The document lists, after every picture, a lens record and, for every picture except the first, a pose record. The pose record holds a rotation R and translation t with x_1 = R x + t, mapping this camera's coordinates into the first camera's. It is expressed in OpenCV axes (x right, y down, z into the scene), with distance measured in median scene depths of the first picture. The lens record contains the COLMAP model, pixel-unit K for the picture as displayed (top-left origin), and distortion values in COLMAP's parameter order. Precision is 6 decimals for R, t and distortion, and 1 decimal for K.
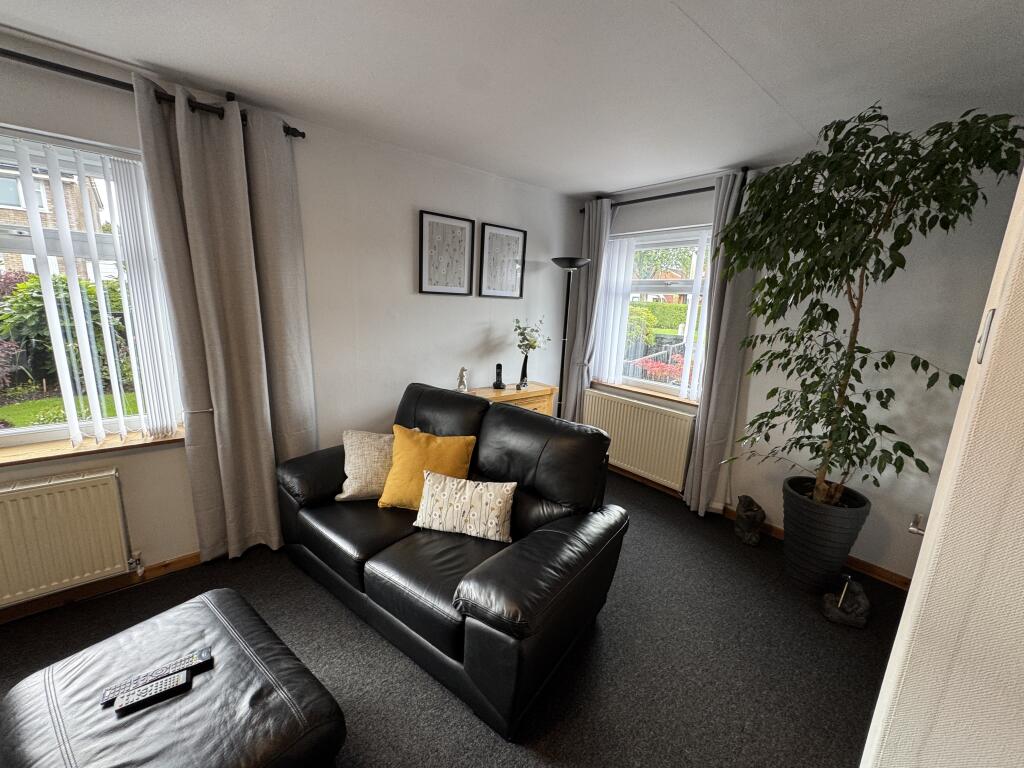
lens RADIAL K [[407.8, 0, 511.1], [0, 407.8, 383.6], [0, 0, 1]] dist [-0.001008, -0.000221]
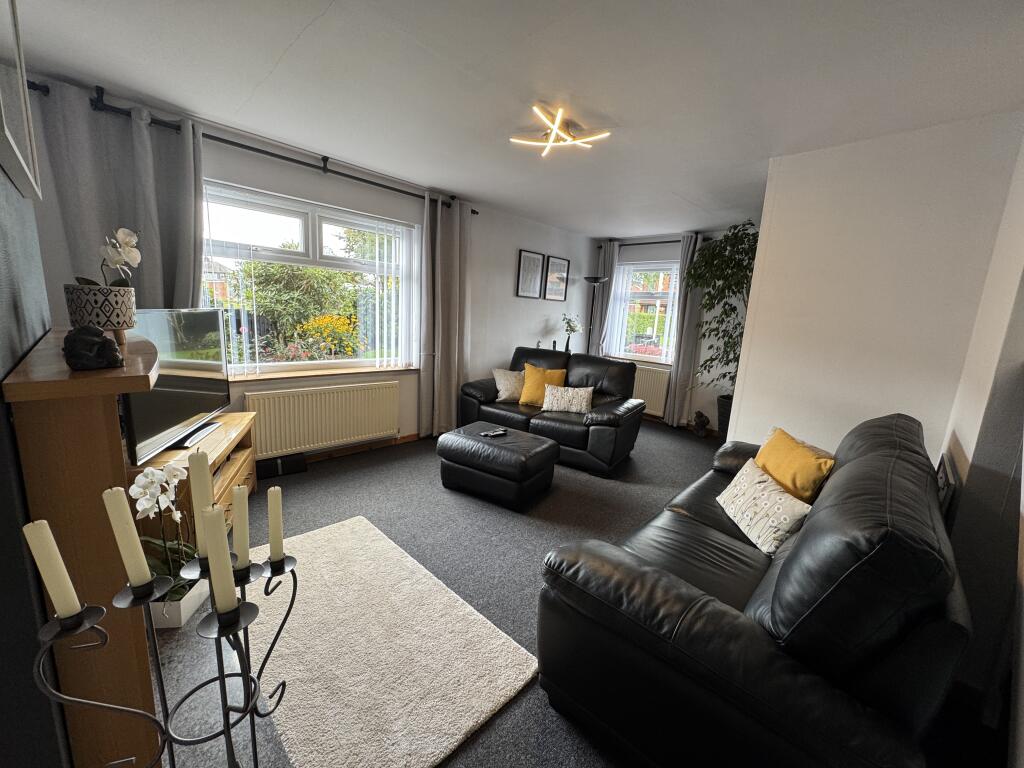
lens RADIAL K [[407.8, 0, 511.7], [0, 407.8, 382.8], [0, 0, 1]] dist [-0.001008, -0.000221]
pose [[0.996180, 0.000677, 0.087318, -0.468442], [0.001150, 0.999781, -0.020876, 0.211178], [-0.087314, 0.020896, 0.995962, -0.834129]]
